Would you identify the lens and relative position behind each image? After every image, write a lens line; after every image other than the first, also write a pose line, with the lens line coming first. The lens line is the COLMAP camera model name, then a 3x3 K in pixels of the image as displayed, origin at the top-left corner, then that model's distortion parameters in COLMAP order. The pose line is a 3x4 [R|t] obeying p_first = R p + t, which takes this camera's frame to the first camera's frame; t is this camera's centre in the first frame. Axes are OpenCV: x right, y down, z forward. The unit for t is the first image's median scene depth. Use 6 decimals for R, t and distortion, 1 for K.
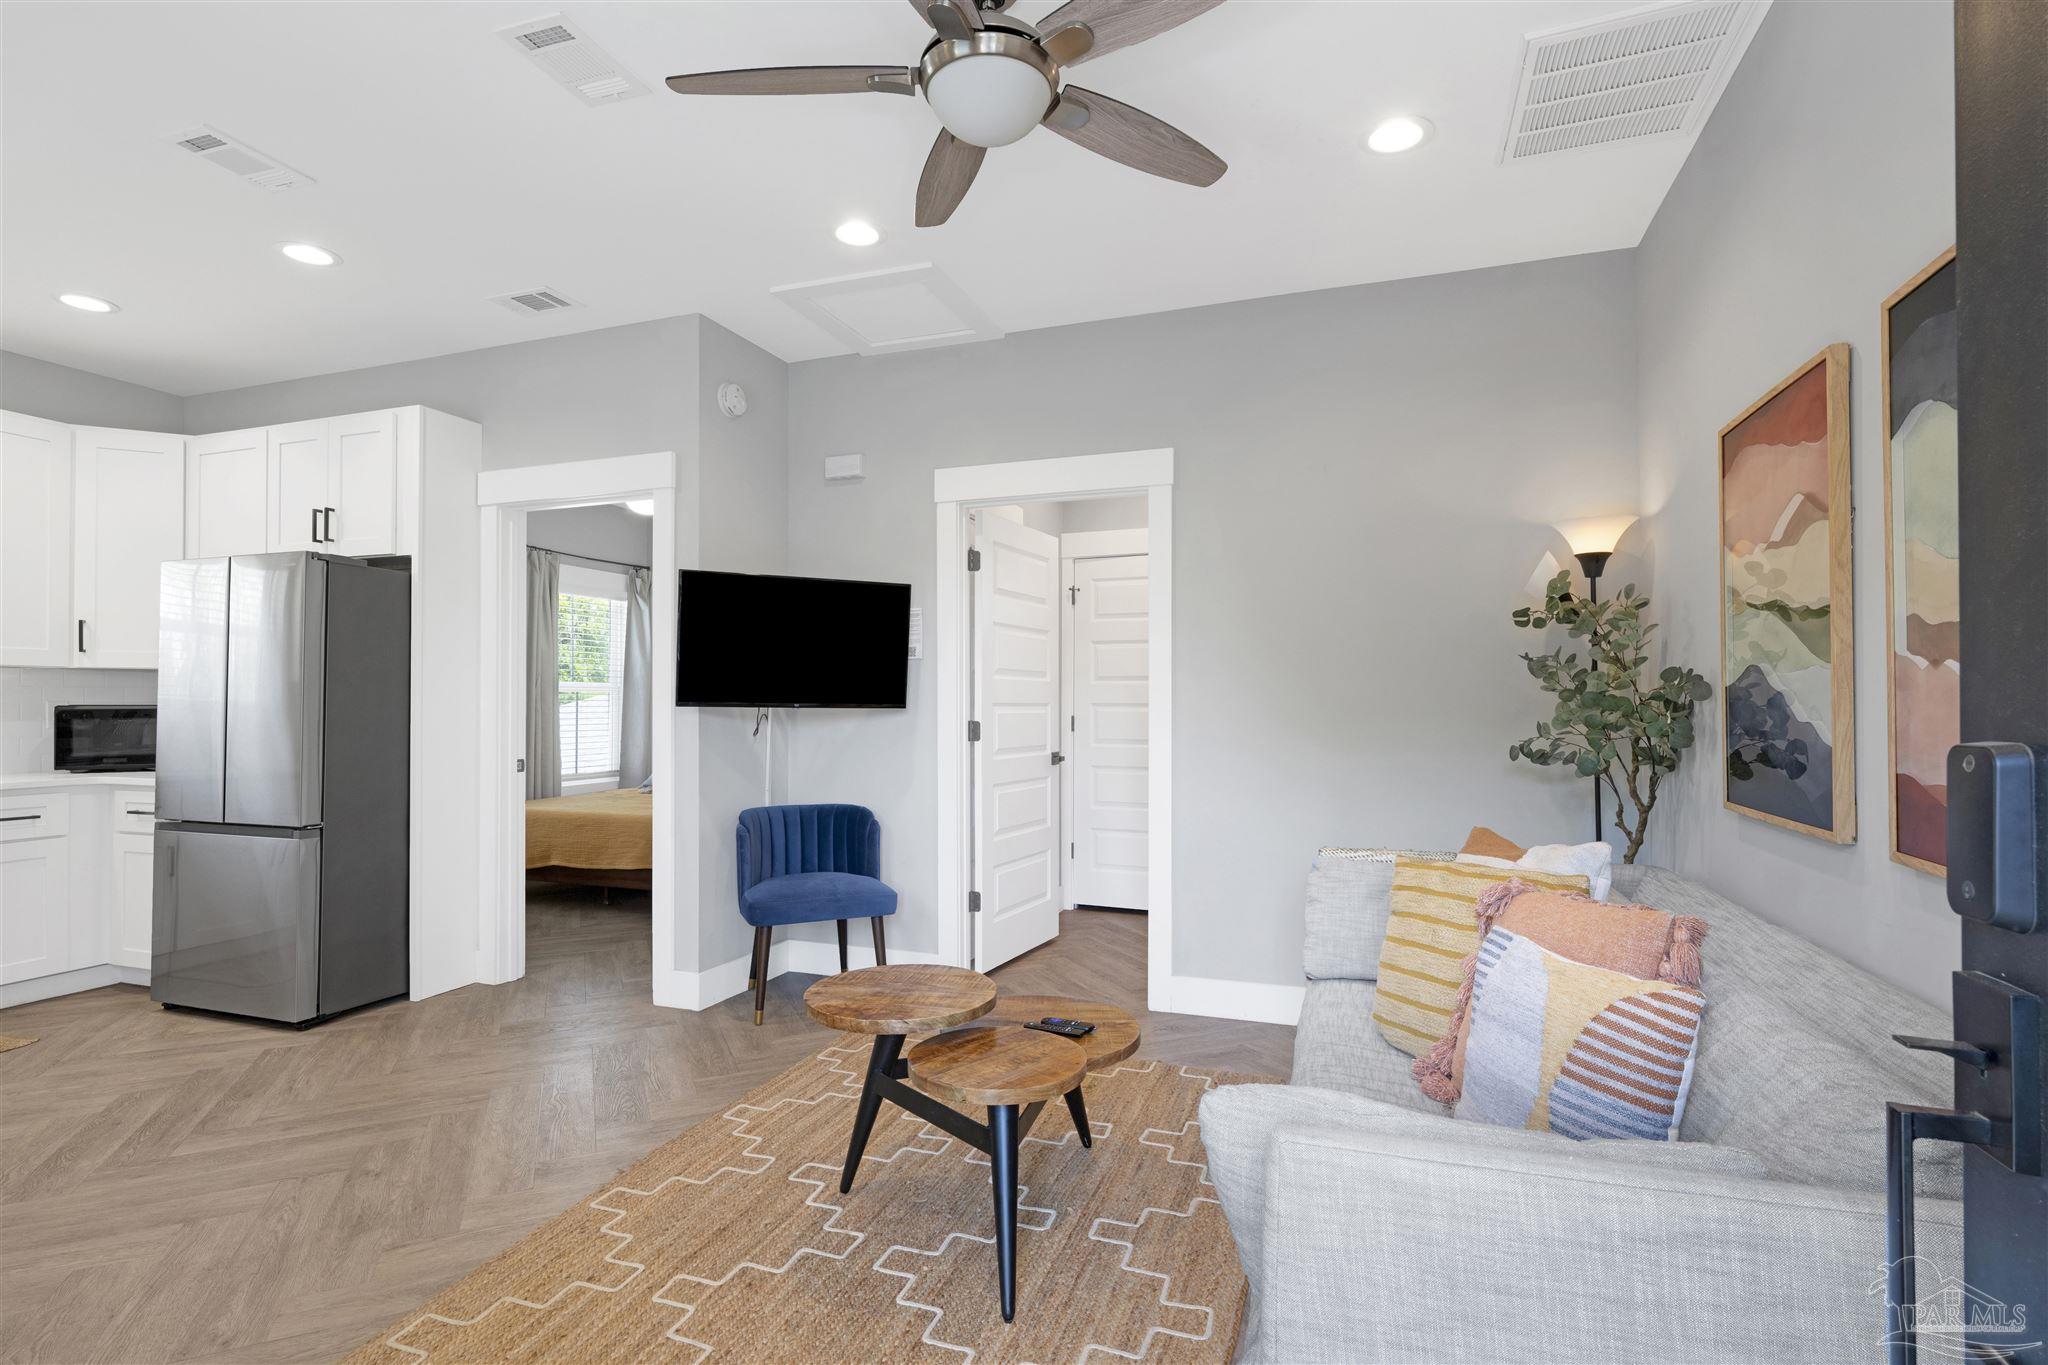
lens RADIAL K [[974.6, 0, 1055.1], [0, 974.6, 699.8], [0, 0, 1]] dist [-0.000873, 0.000545]
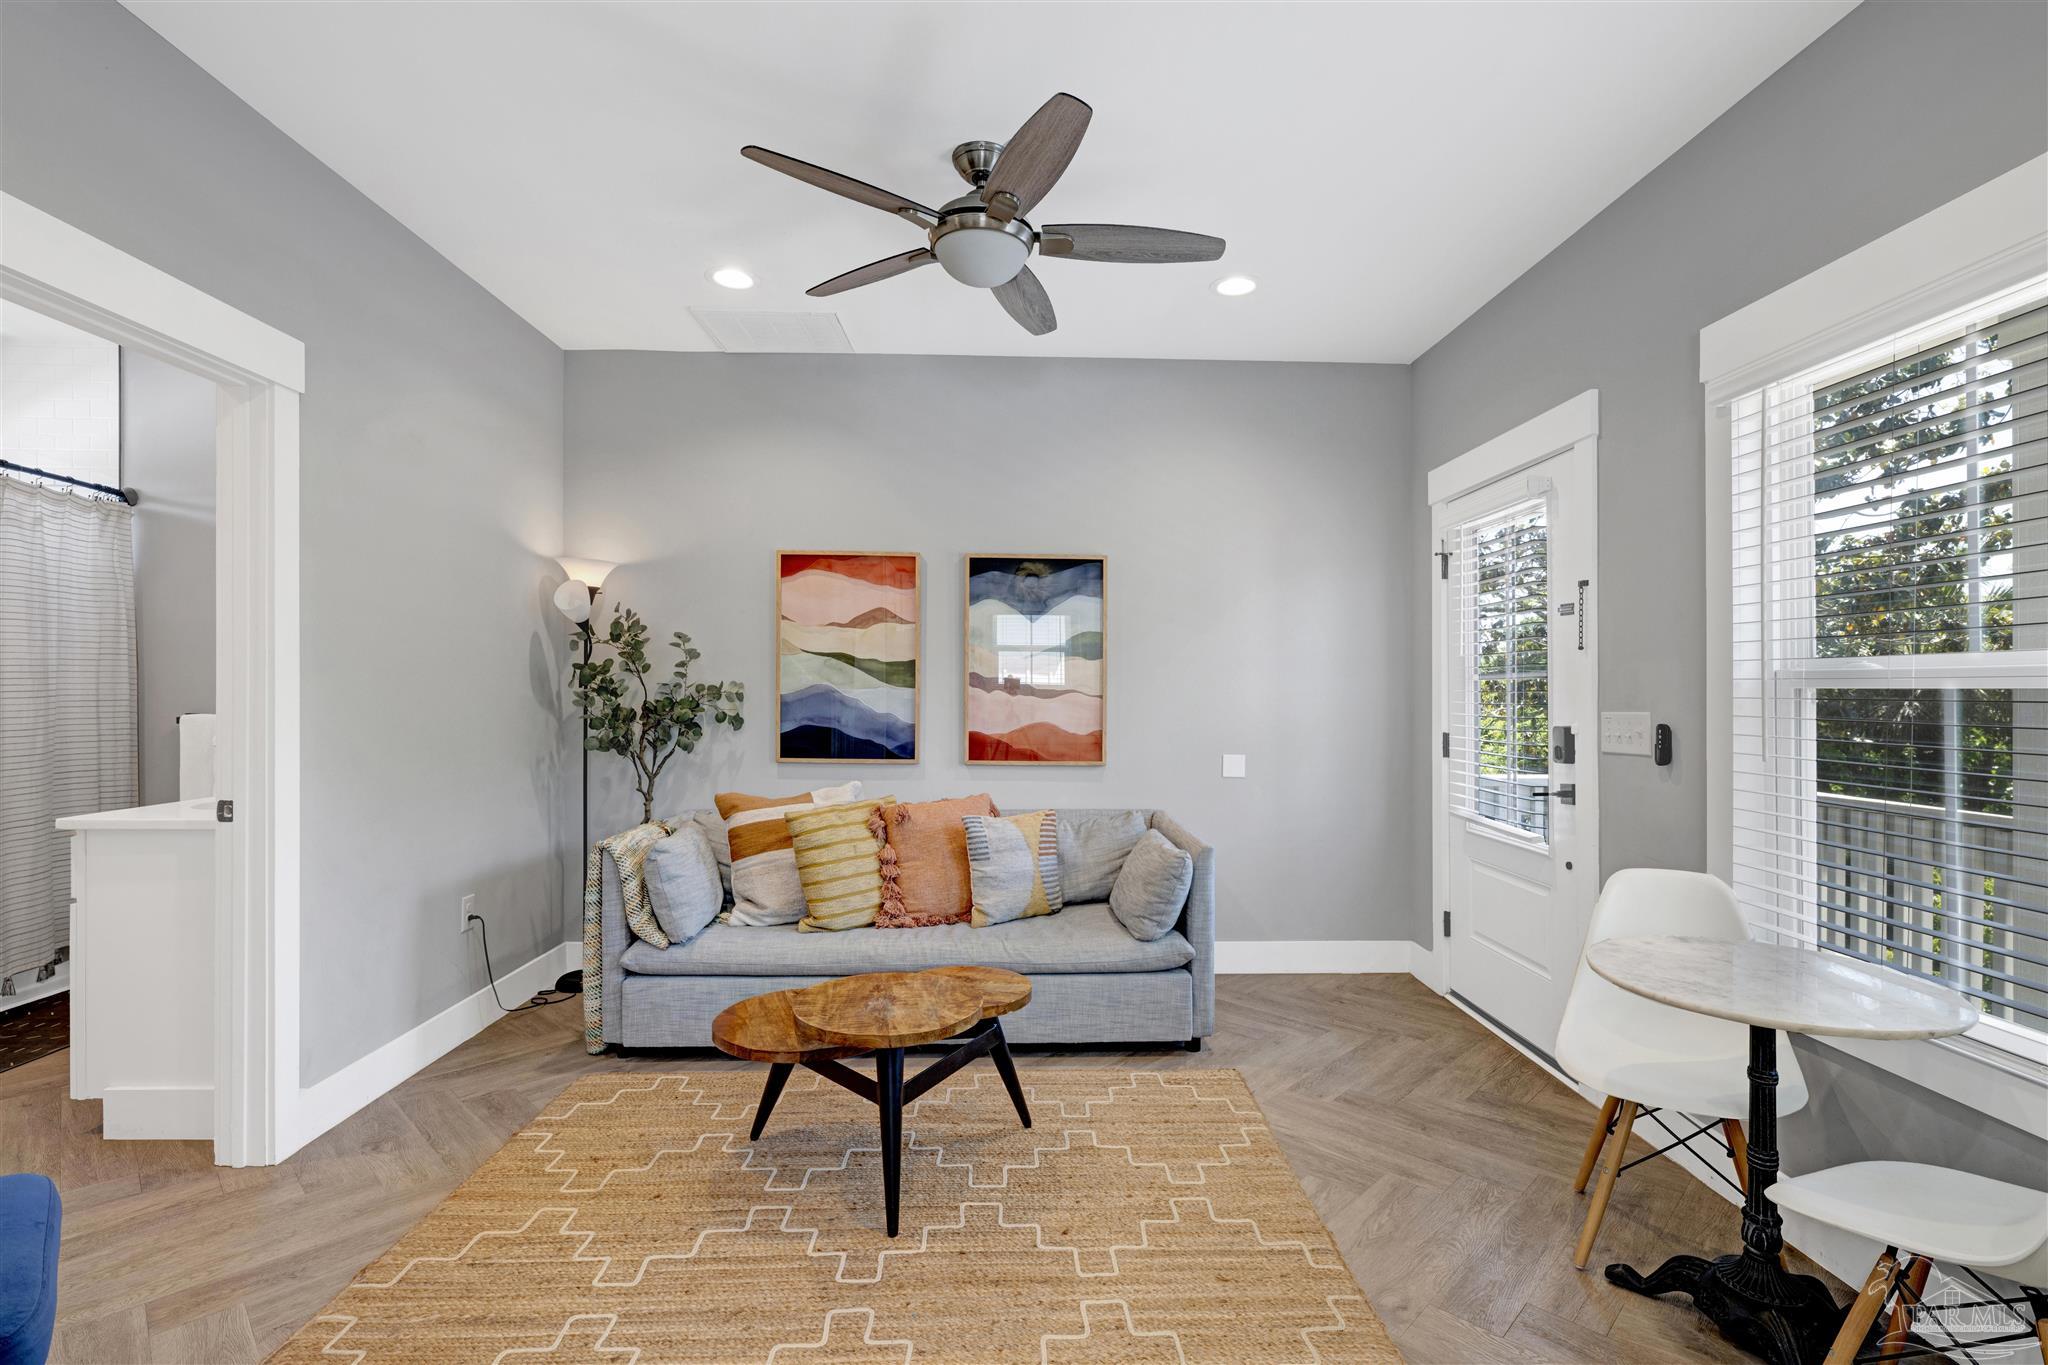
lens RADIAL K [[952.5, 0, 1001.7], [0, 952.5, 679.1], [0, 0, 1]] dist [0.002037, 0.000724]
pose [[-0.329434, 0.006844, 0.944154, -0.691334], [-0.016762, 0.999774, -0.013096, -0.015669], [-0.944030, -0.020140, -0.329245, 0.744971]]
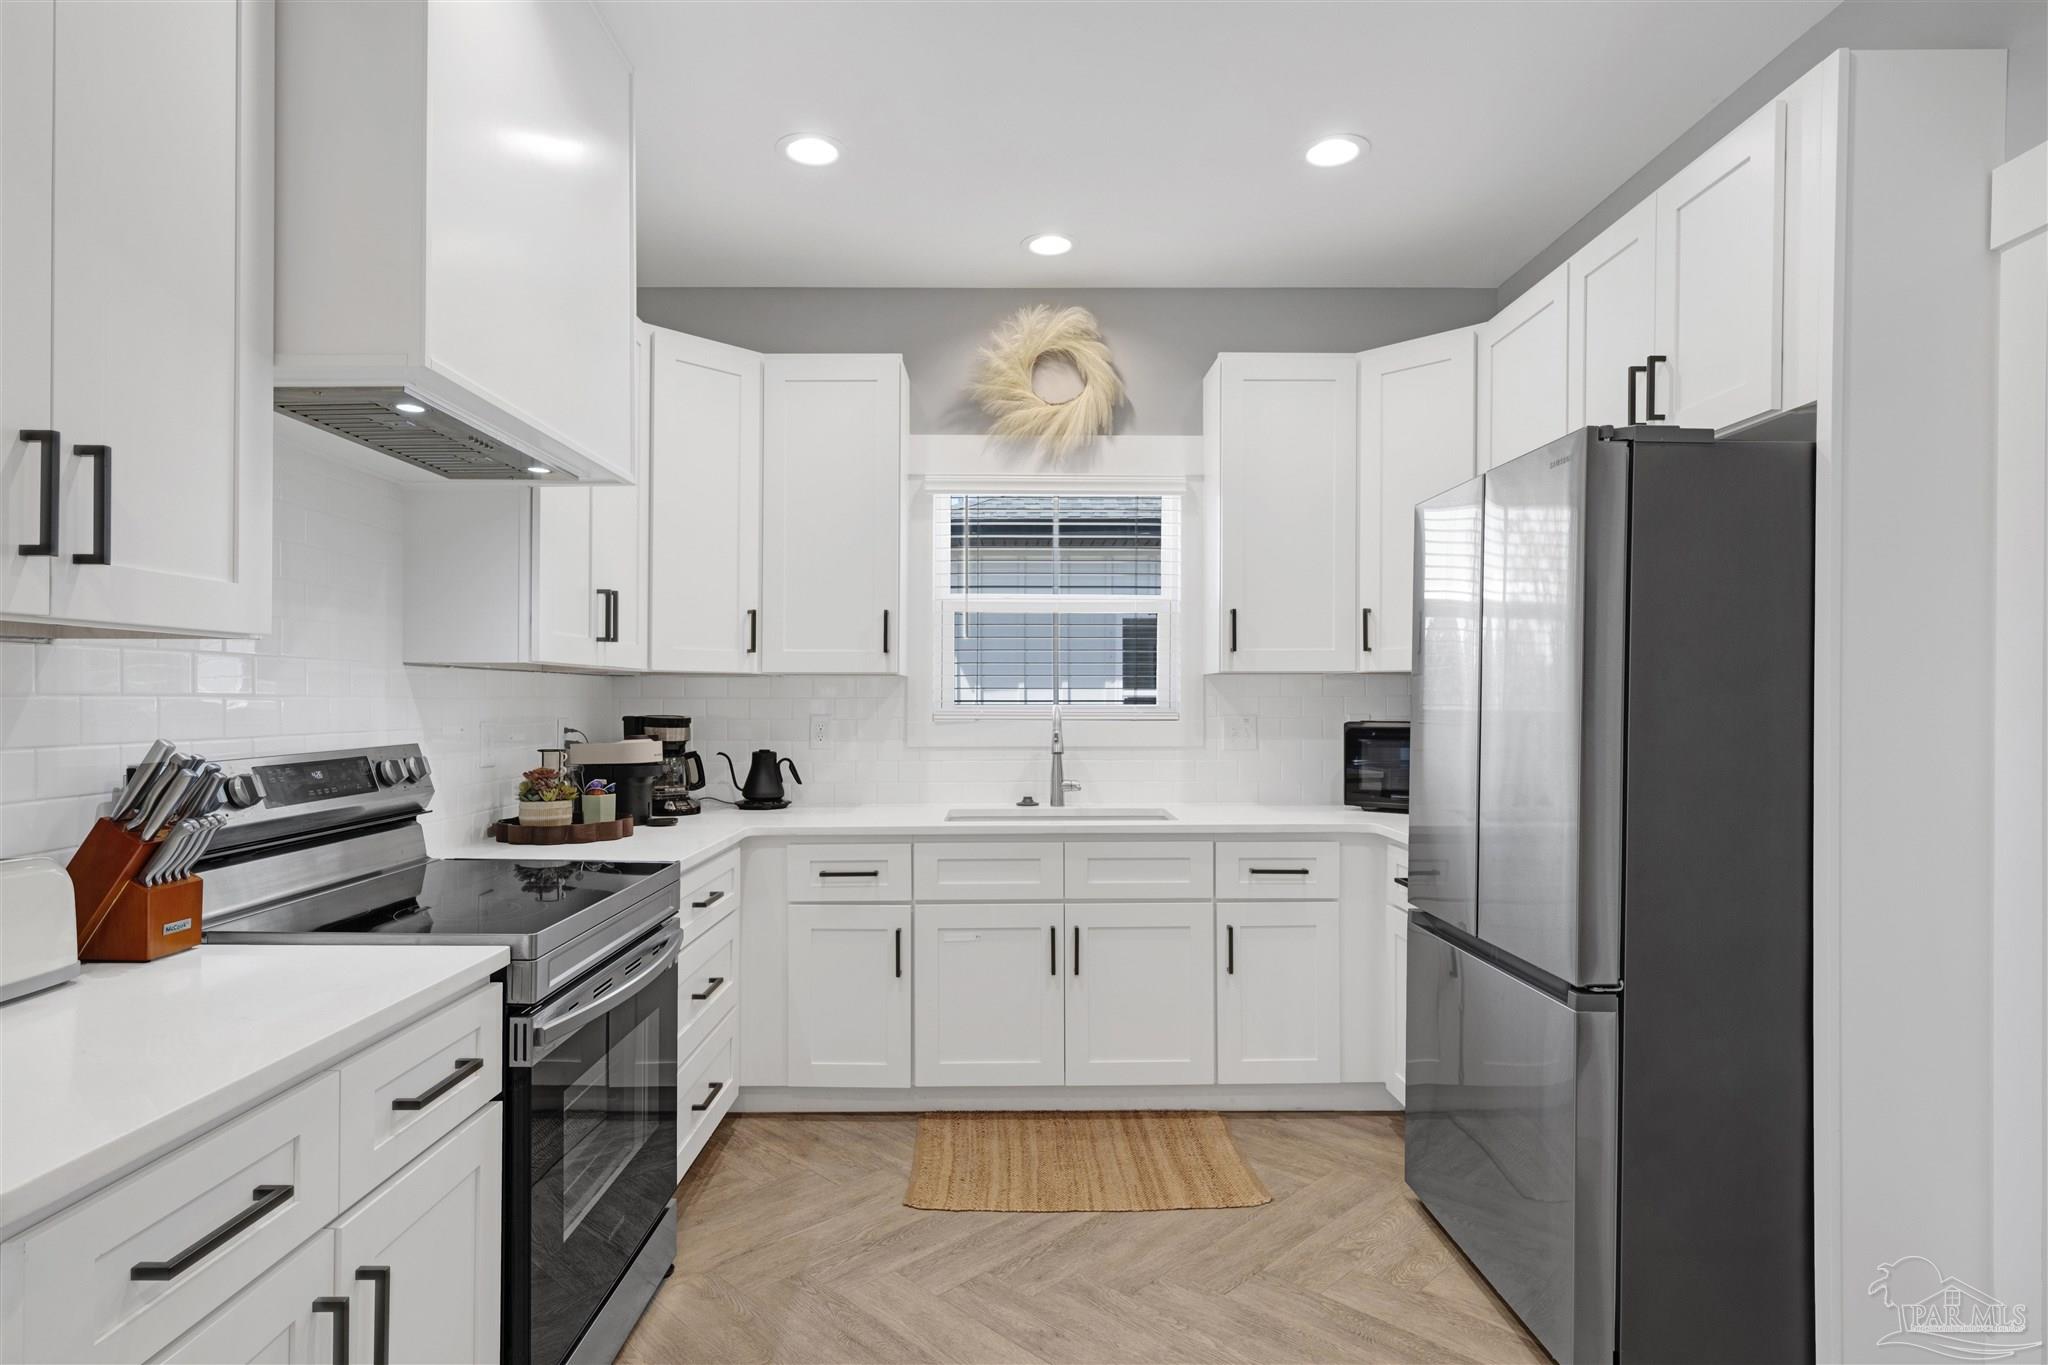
lens RADIAL K [[1085.6, 0, 983.4], [0, 1085.6, 701.1], [0, 0, 1]] dist [-0.003995, 0.002374]
pose [[0.304777, 0.001079, -0.952423, -0.312296], [0.010367, 0.999936, 0.004451, -0.018758], [0.952367, -0.011231, 0.304747, 0.495875]]
